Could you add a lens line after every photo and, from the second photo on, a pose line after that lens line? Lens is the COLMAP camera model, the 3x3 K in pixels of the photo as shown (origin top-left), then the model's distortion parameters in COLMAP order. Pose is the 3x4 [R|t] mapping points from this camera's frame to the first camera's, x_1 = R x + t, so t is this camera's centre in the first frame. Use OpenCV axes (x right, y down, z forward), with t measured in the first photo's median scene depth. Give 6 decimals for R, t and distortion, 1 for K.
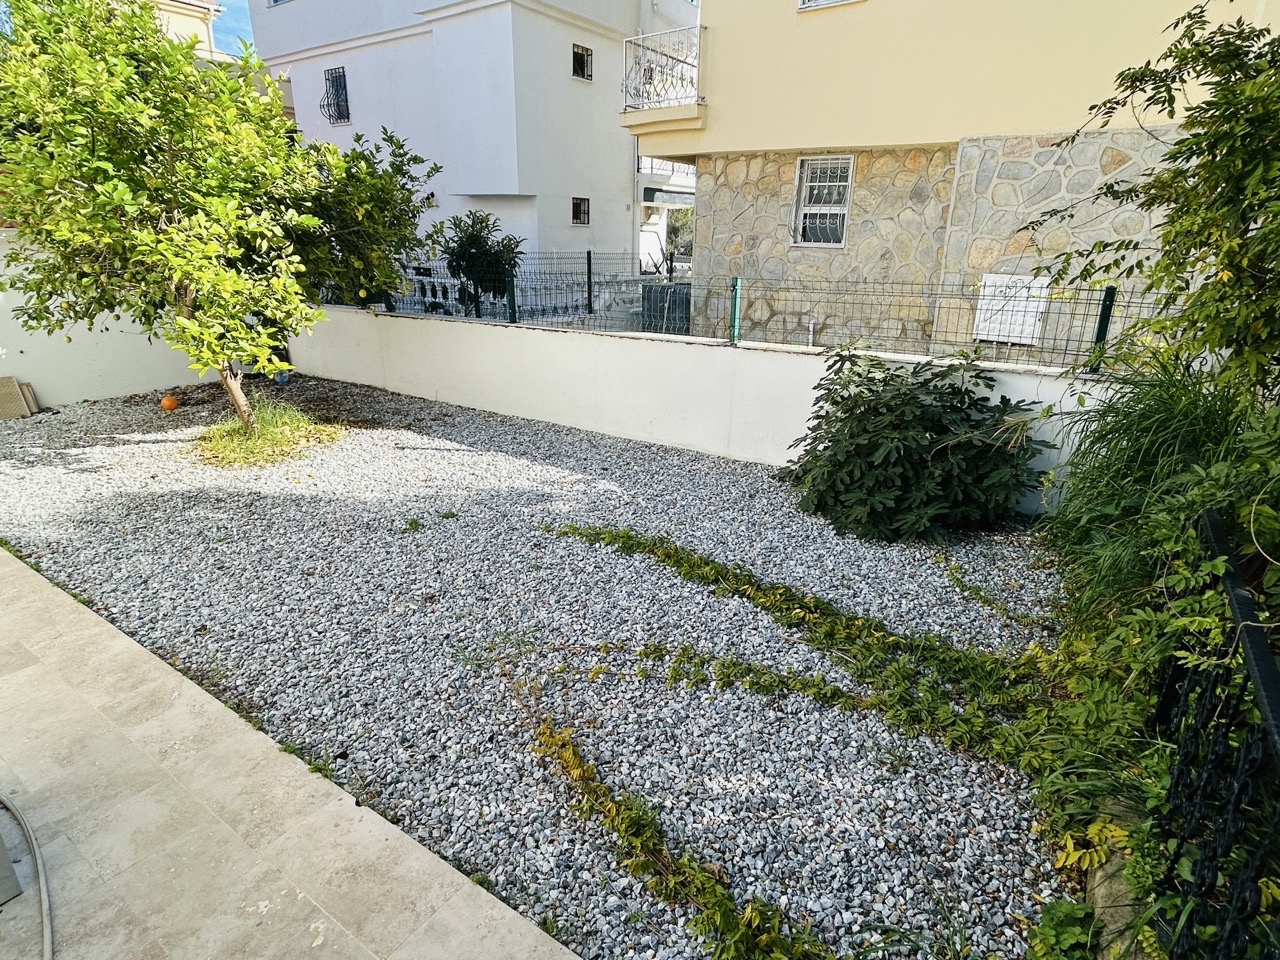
lens RADIAL K [[694.2, 0, 639.8], [0, 694.2, 482.4], [0, 0, 1]] dist [-0.004216, 0.001417]
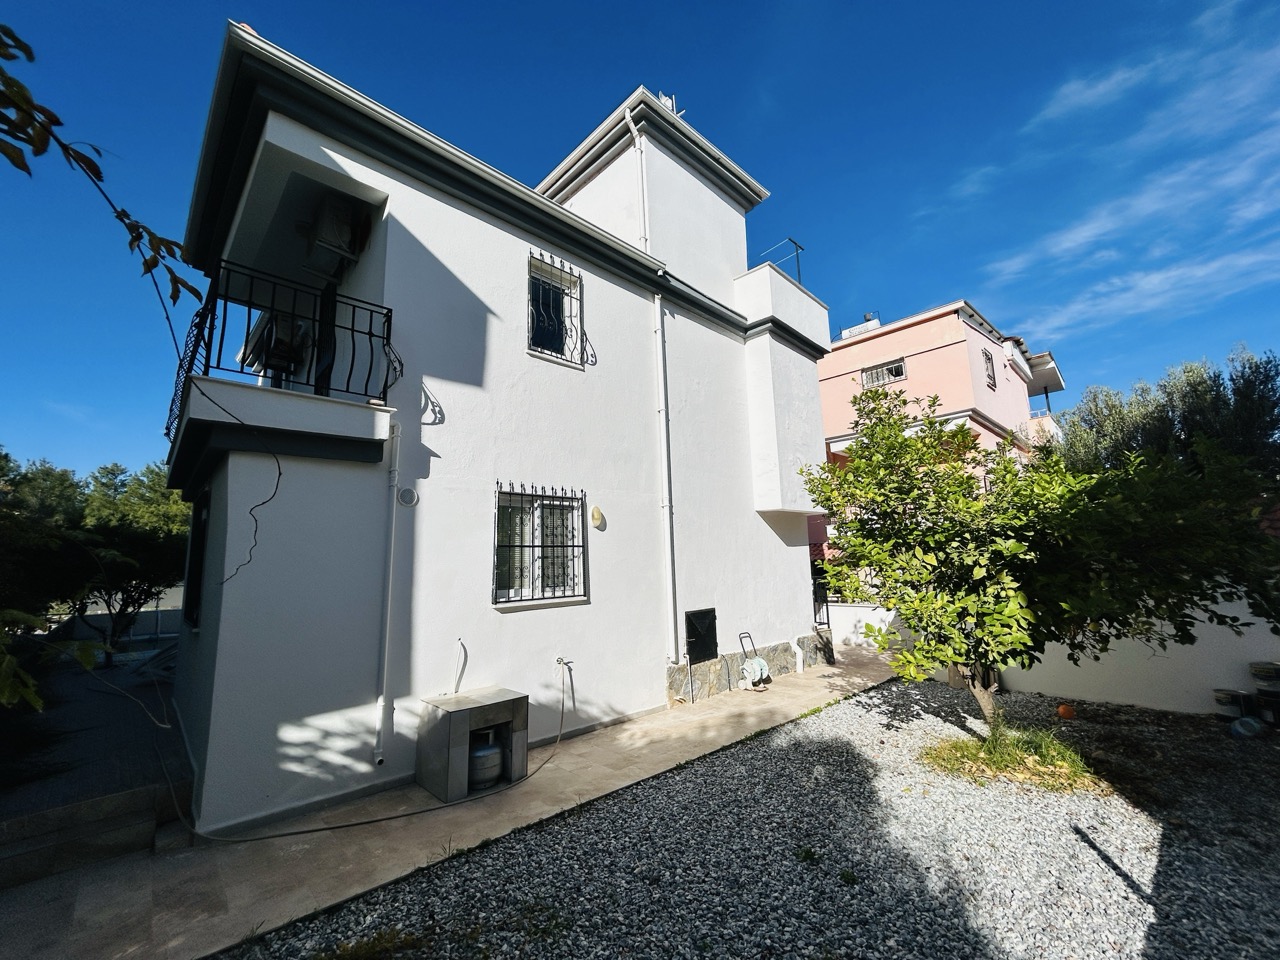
lens RADIAL K [[514.4, 0, 634.5], [0, 514.4, 478.5], [0, 0, 1]] dist [0.001025, -0.000063]
pose [[-0.211785, -0.170976, -0.962244, 0.464067], [-0.307672, 0.946180, -0.100404, -0.265665], [0.927623, 0.274792, -0.252991, 0.750566]]
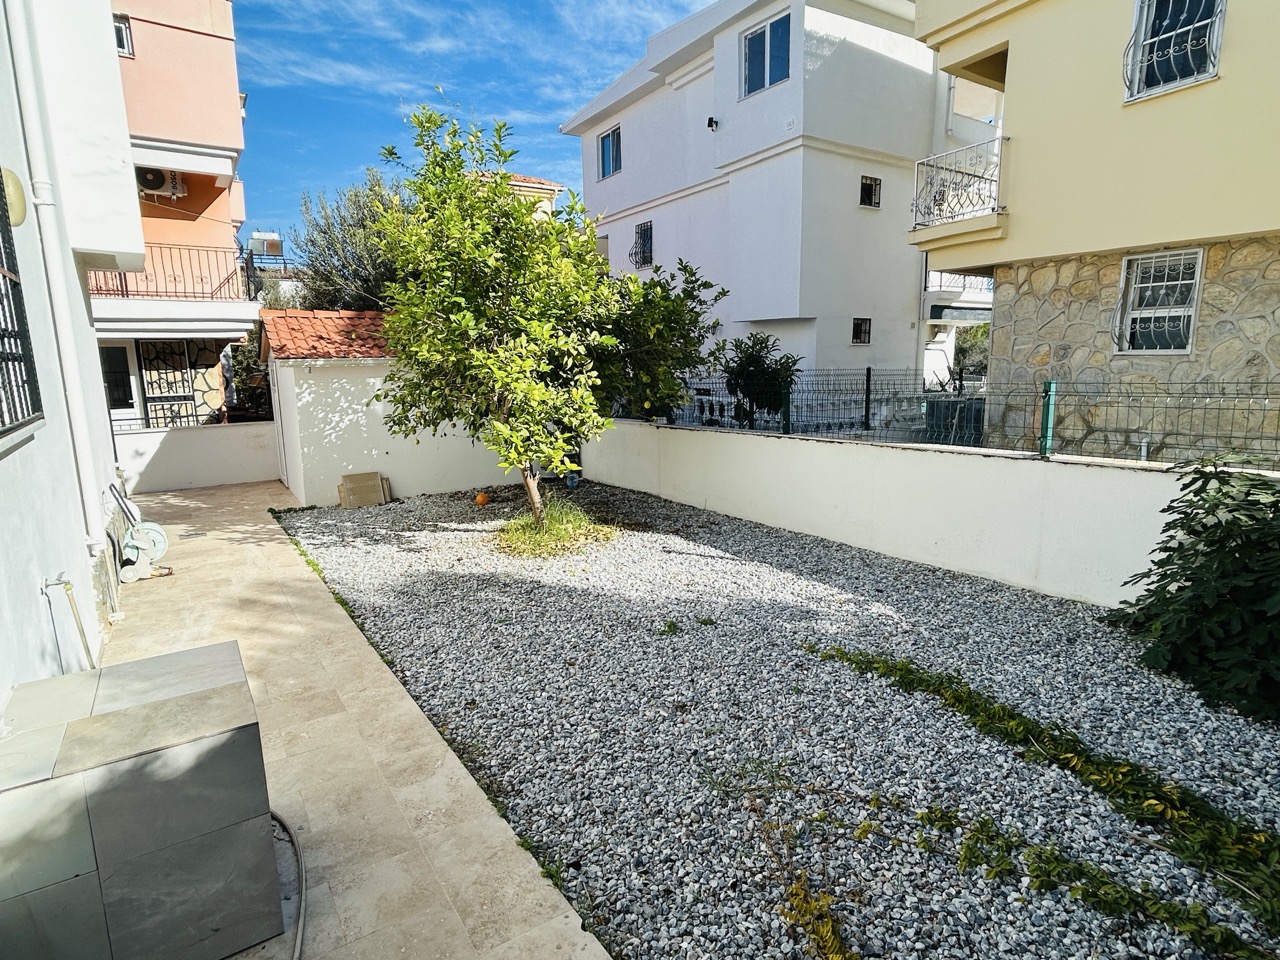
lens RADIAL K [[694.2, 0, 637.2], [0, 694.2, 478.5], [0, 0, 1]] dist [-0.004216, 0.001417]
pose [[0.926881, 0.033457, -0.373861, -0.012374], [-0.099059, 0.982512, -0.157665, 0.012883], [0.362048, 0.183171, 0.913986, 0.047254]]
